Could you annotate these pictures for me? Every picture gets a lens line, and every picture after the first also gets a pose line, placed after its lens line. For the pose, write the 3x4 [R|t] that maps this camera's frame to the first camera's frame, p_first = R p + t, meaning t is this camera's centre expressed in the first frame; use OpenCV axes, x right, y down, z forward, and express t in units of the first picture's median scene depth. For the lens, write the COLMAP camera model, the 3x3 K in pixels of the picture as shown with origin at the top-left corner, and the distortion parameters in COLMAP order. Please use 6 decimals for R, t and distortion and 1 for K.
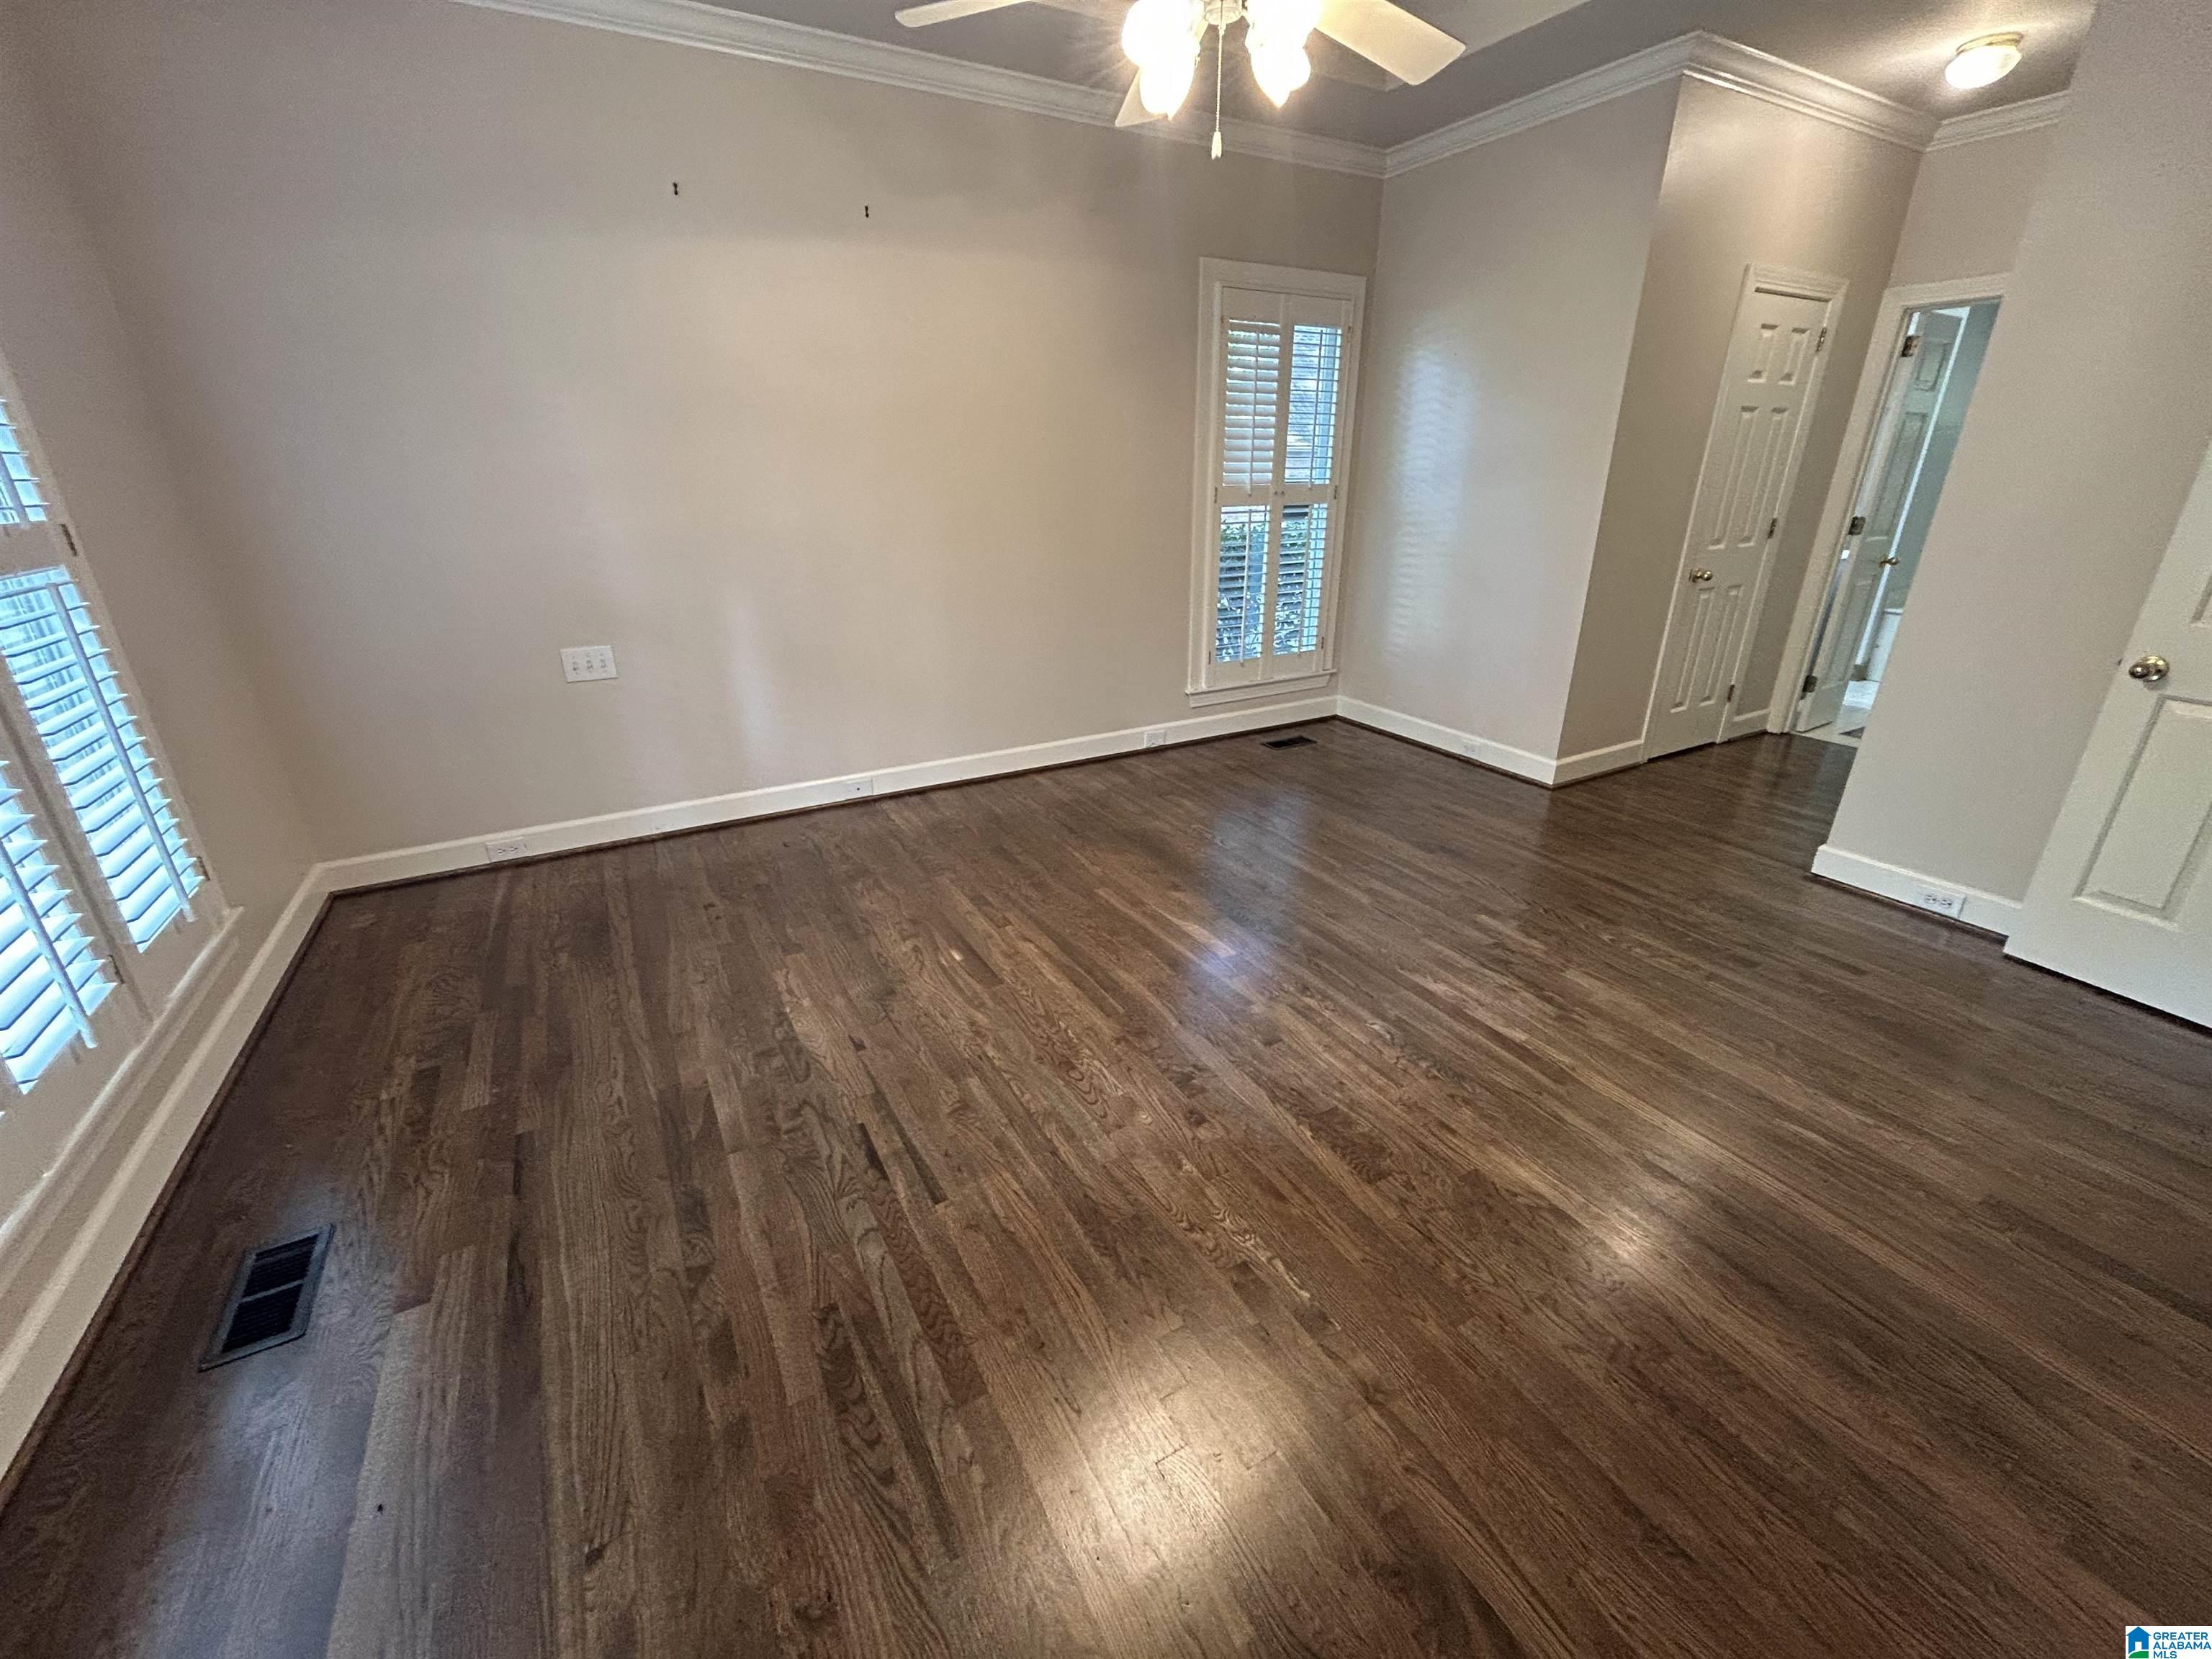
lens RADIAL K [[905.8, 0, 1111.2], [0, 905.8, 823.3], [0, 0, 1]] dist [0.000330, -0.000677]
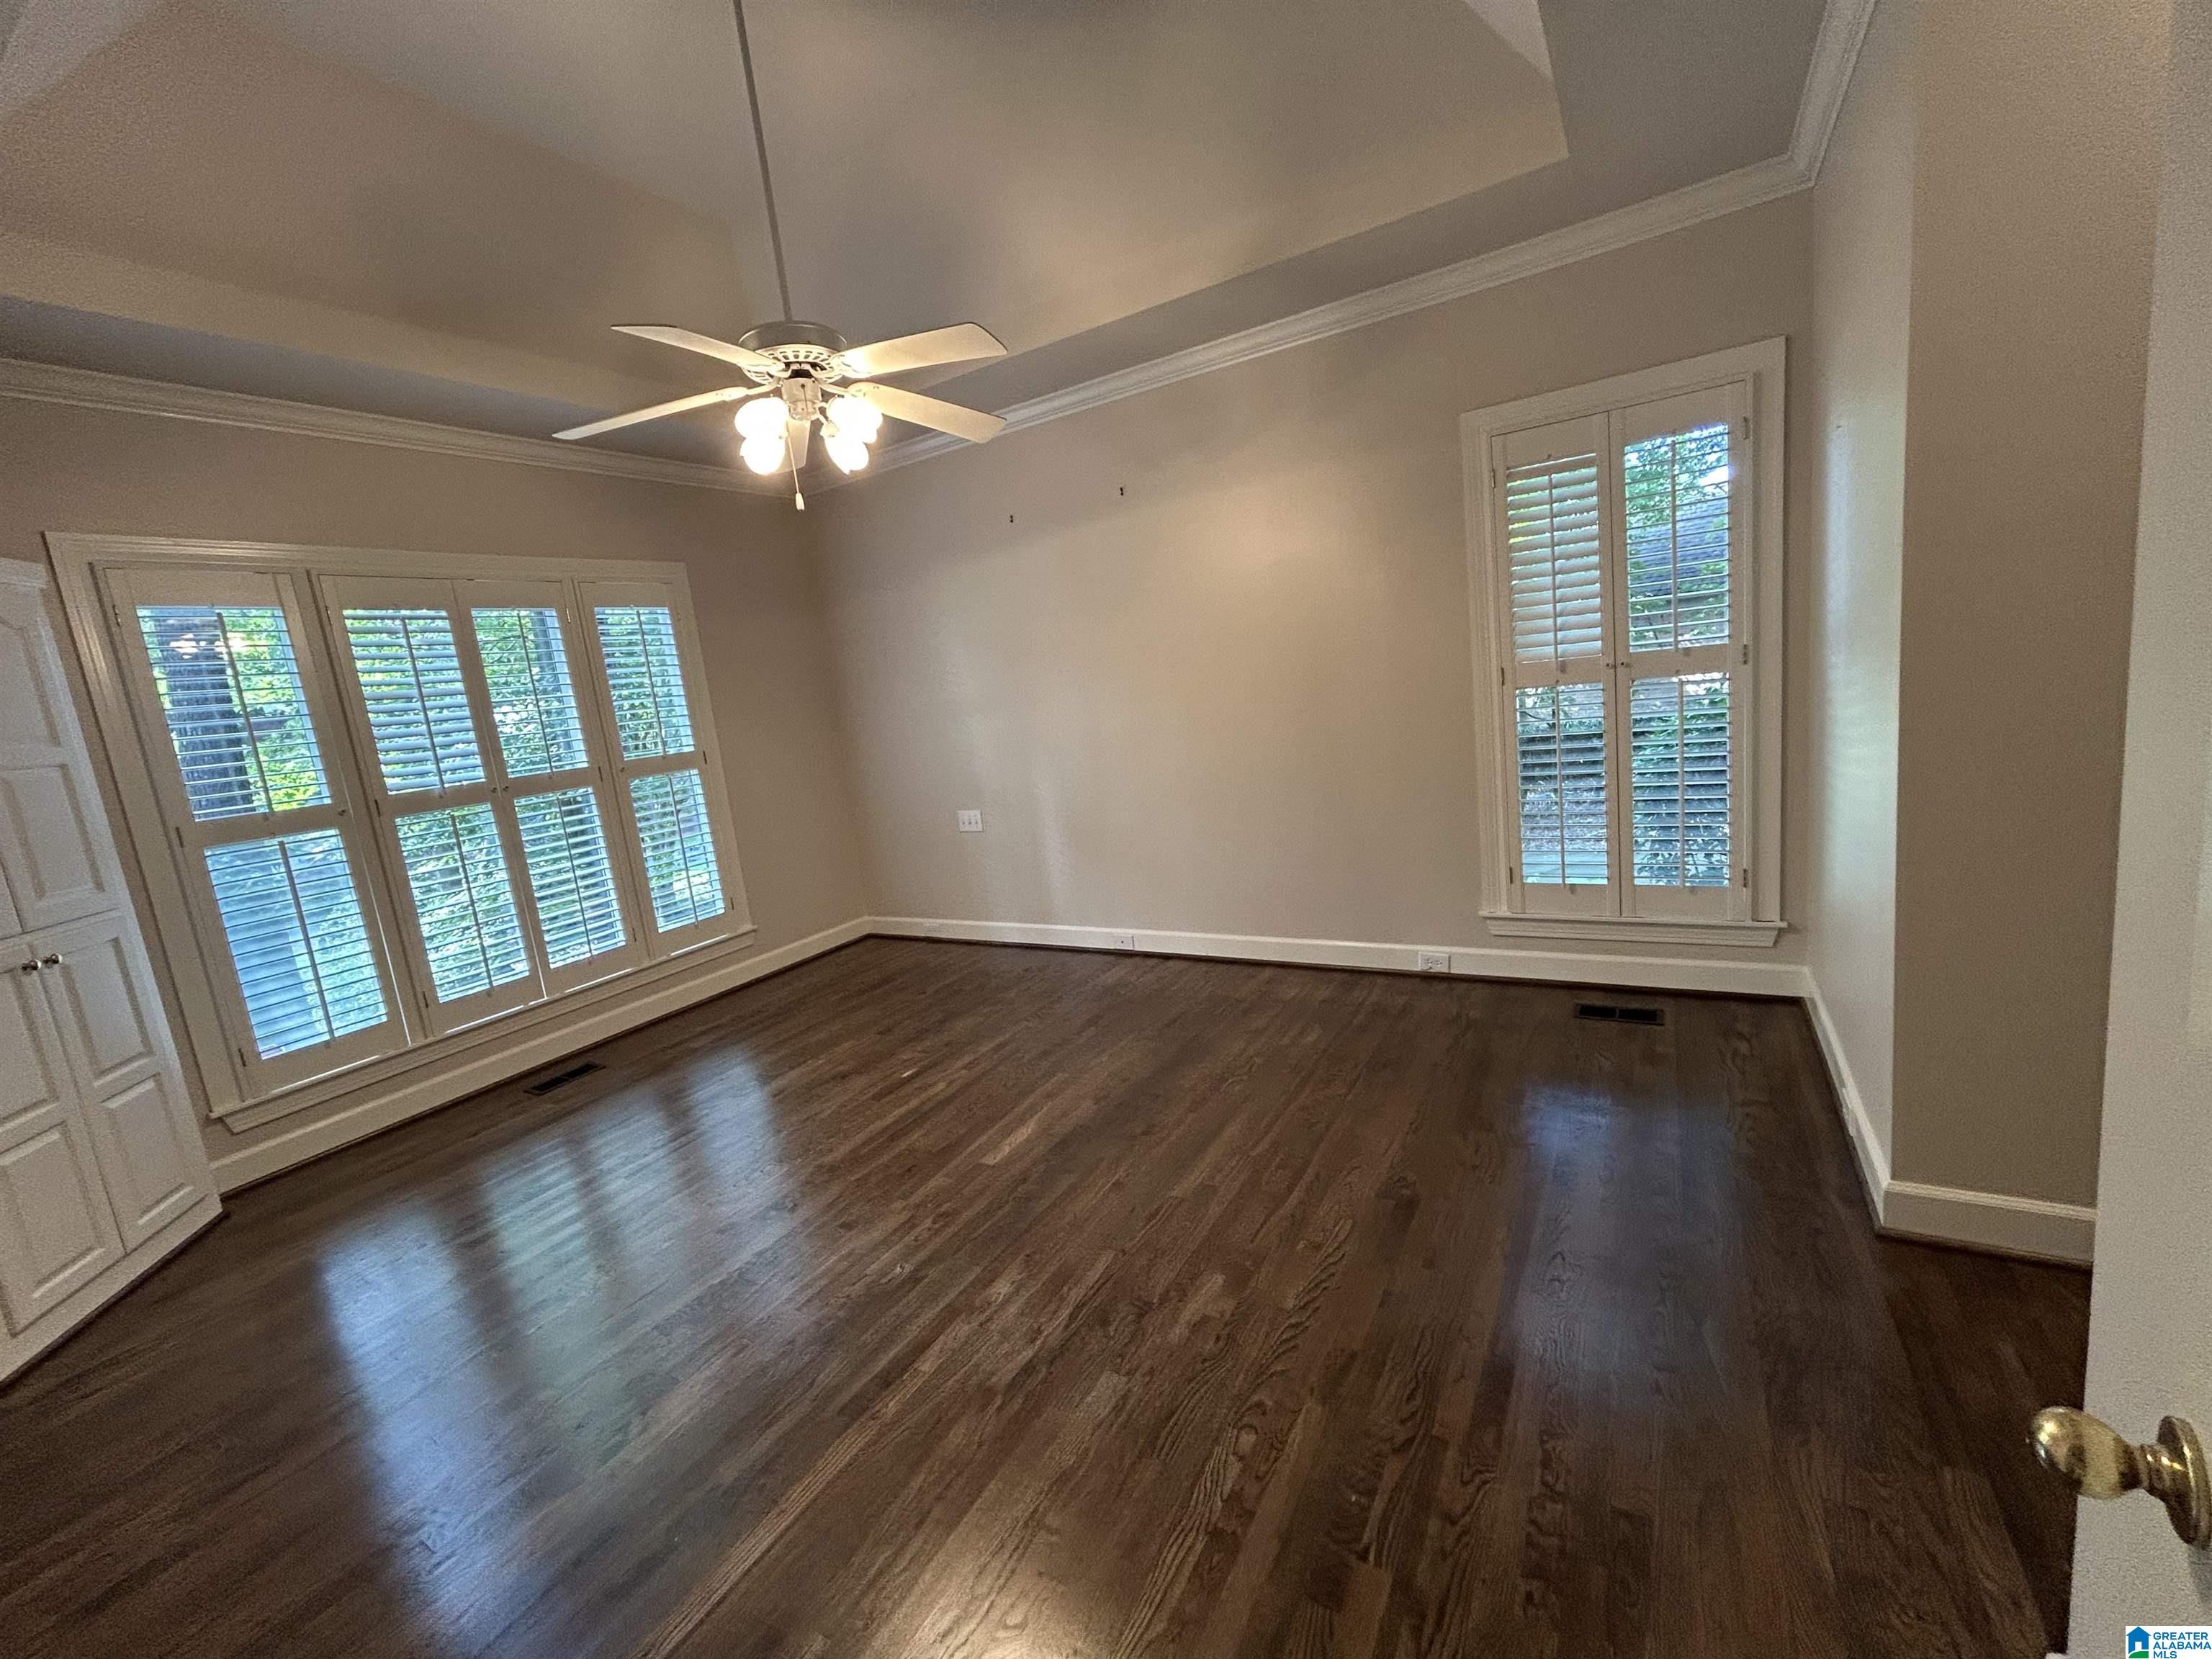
lens RADIAL K [[905.8, 0, 1105.3], [0, 905.8, 827.0], [0, 0, 1]] dist [0.000330, -0.000677]
pose [[0.480719, 0.094418, -0.871777, 0.855432], [-0.215699, 0.976371, -0.013195, -0.193853], [0.849931, 0.194385, 0.489726, 0.446921]]
